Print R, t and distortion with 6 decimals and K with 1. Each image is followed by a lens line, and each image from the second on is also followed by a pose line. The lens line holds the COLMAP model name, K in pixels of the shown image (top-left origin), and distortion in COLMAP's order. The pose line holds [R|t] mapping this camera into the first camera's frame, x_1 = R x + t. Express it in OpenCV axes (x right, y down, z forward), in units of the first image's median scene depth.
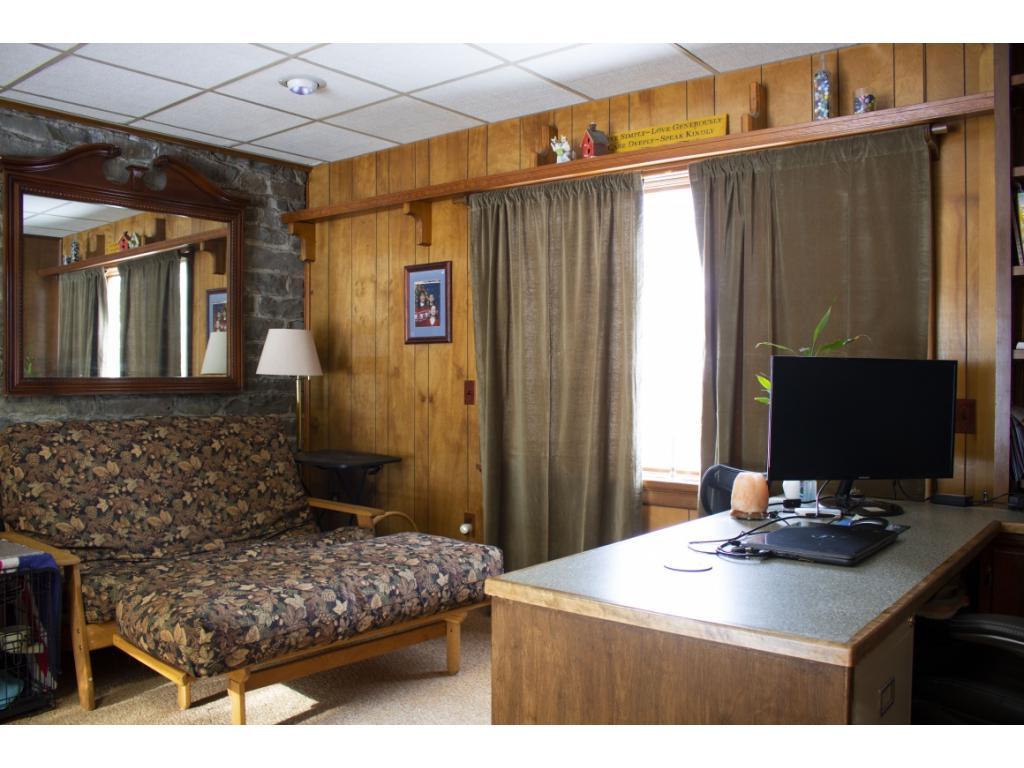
lens RADIAL K [[856.7, 0, 512.0], [0, 856.7, 384.0], [0, 0, 1]] dist [-0.158195, 0.152679]
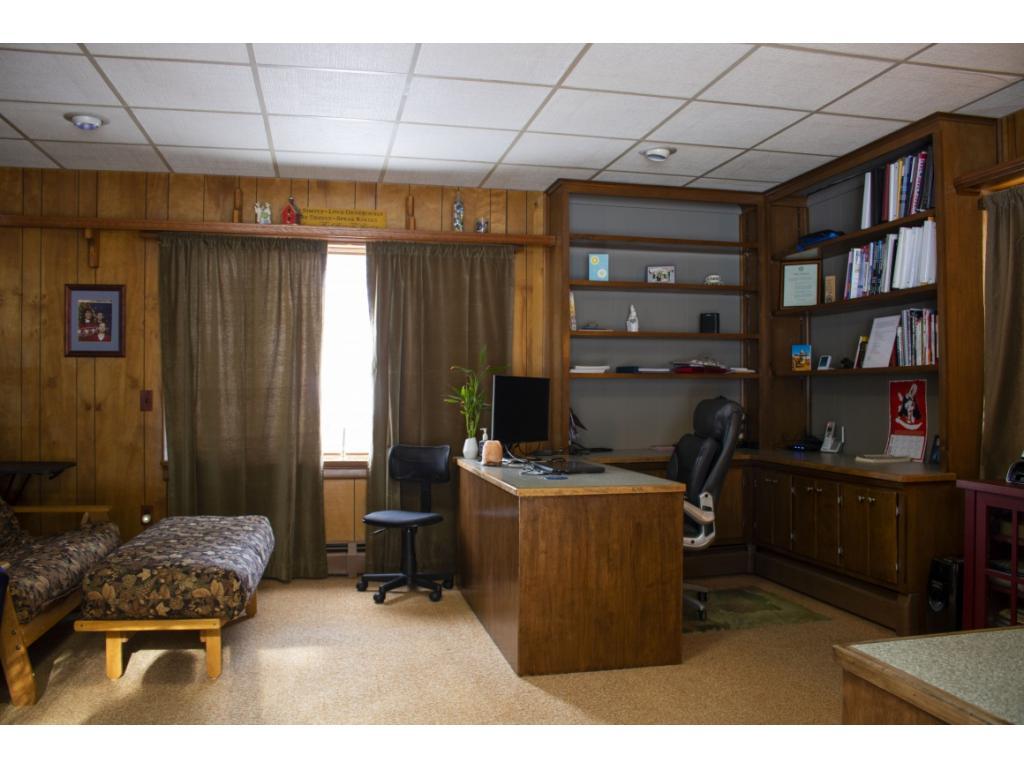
lens RADIAL K [[856.7, 0, 512.0], [0, 856.7, 384.0], [0, 0, 1]] dist [-0.158195, 0.152679]
pose [[0.619296, 0.001803, 0.785155, -0.619245], [0.007736, 0.999935, -0.008398, 0.000689], [-0.785119, 0.011275, 0.619242, -0.087047]]
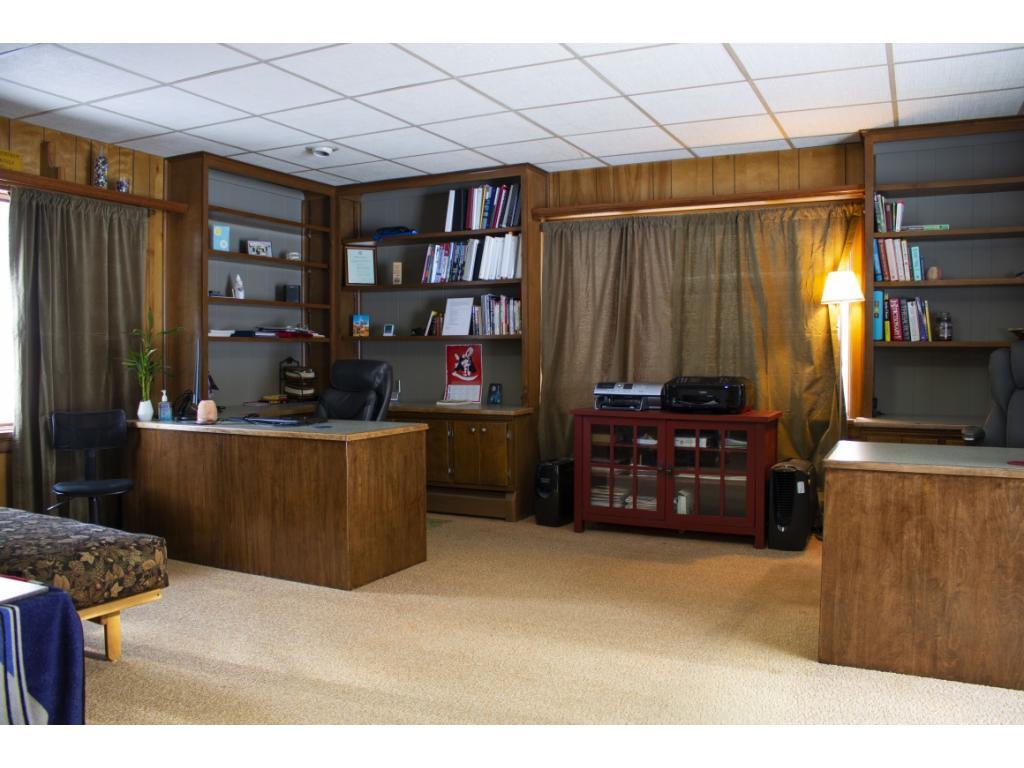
lens RADIAL K [[856.7, 0, 512.0], [0, 856.7, 384.0], [0, 0, 1]] dist [-0.158195, 0.152679]
pose [[-0.218438, -0.043622, 0.974875, -0.947829], [0.004507, 0.998945, 0.045709, -0.008247], [-0.975840, 0.014378, -0.218011, 0.410985]]
